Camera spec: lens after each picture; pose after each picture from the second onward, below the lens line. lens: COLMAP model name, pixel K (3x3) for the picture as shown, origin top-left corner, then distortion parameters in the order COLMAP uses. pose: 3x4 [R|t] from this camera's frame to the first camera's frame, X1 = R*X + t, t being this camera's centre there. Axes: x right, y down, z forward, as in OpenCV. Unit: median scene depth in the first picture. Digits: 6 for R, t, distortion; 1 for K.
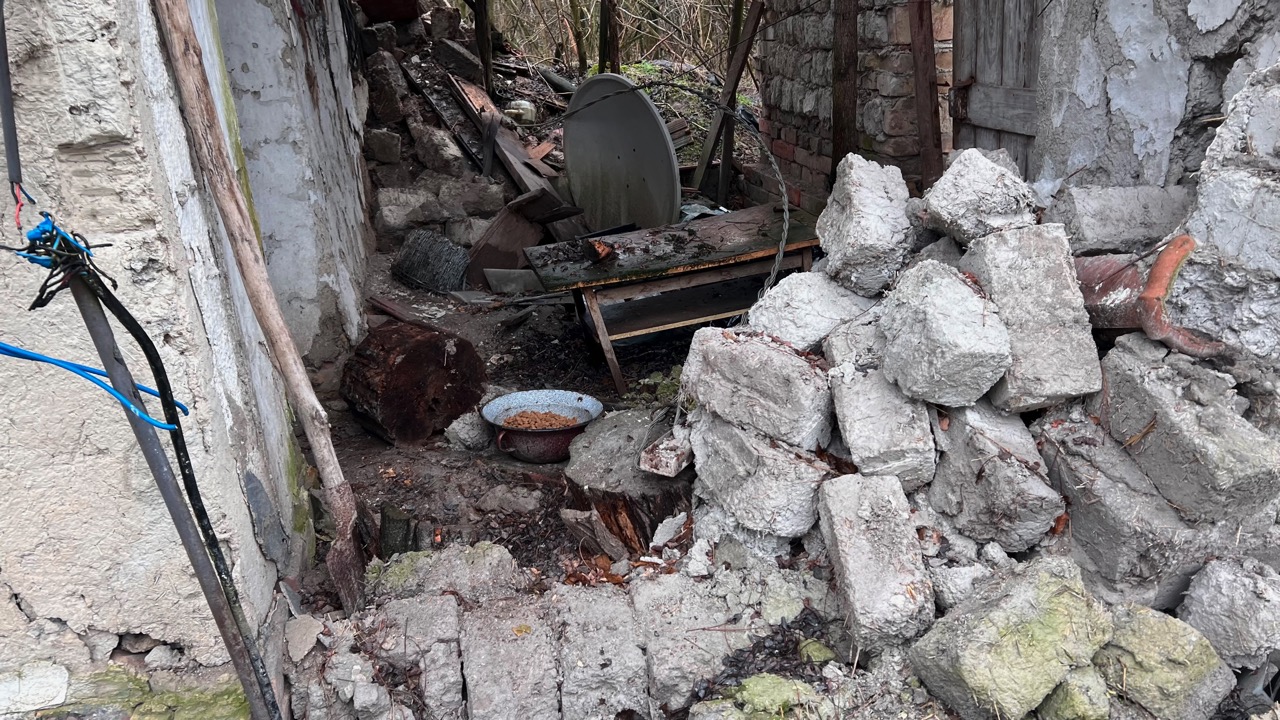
lens RADIAL K [[1022.0, 0, 640.0], [0, 1022.0, 360.0], [0, 0, 1]] dist [-0.009518, -0.004497]
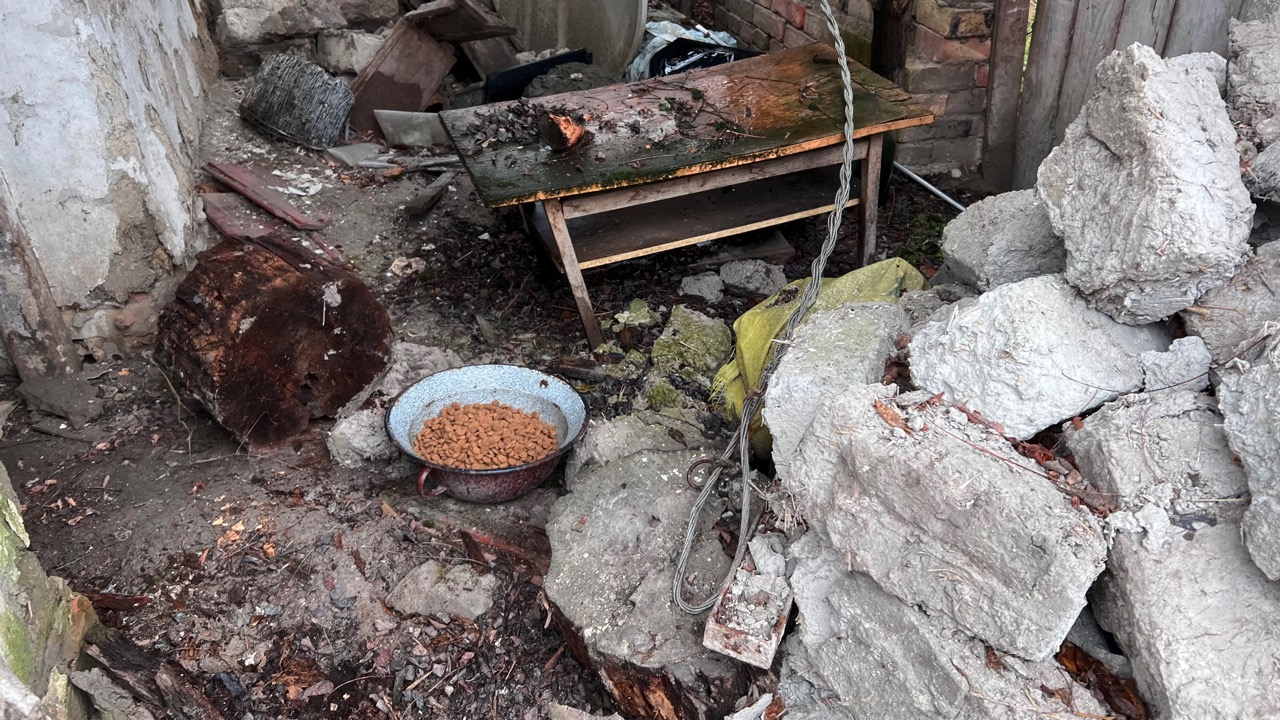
lens RADIAL K [[1022.0, 0, 640.0], [0, 1022.0, 360.0], [0, 0, 1]] dist [-0.009518, -0.004497]
pose [[0.994537, -0.002270, 0.104356, -0.061952], [-0.020082, 0.976925, 0.212637, -0.107118], [-0.102430, -0.213571, 0.971543, 0.357761]]
